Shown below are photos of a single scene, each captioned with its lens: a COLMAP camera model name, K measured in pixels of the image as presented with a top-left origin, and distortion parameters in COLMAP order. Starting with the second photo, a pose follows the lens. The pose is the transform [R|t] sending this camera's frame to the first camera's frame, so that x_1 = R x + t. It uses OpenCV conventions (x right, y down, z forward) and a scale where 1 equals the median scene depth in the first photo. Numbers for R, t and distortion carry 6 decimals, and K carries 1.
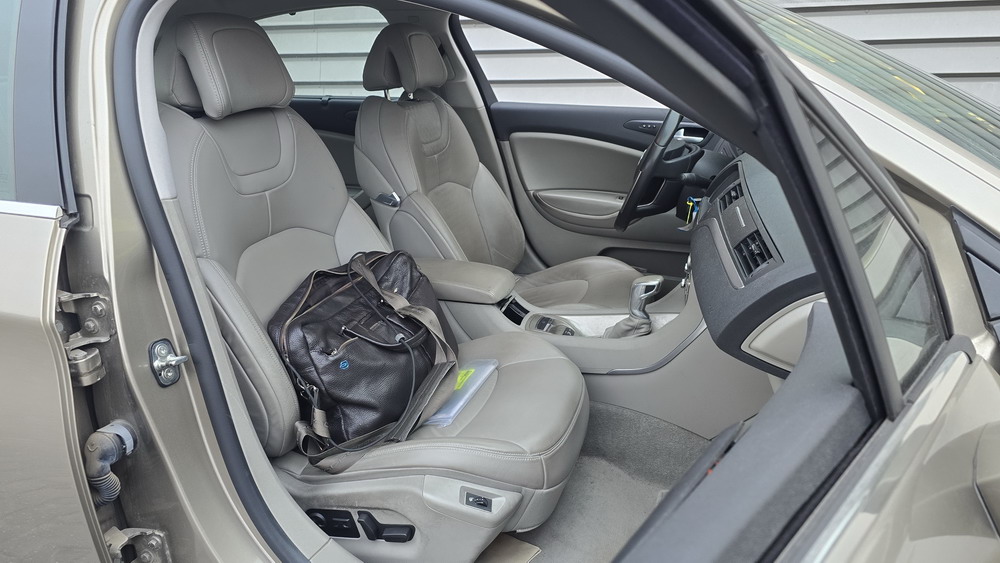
lens RADIAL K [[726.1, 0, 506.9], [0, 726.1, 277.4], [0, 0, 1]] dist [0.050632, -0.046362]
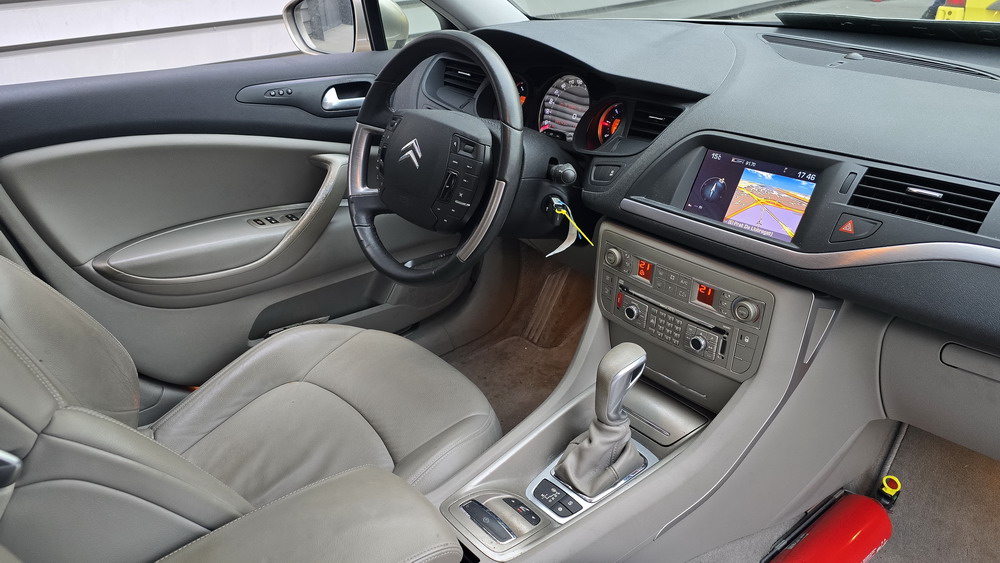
lens RADIAL K [[726.1, 0, 485.6], [0, 726.1, 279.2], [0, 0, 1]] dist [0.050632, -0.046362]
pose [[0.546235, -0.369763, 0.751600, -0.300420], [0.276261, 0.926612, 0.255087, -0.249165], [-0.790764, 0.068300, 0.608299, 0.758188]]
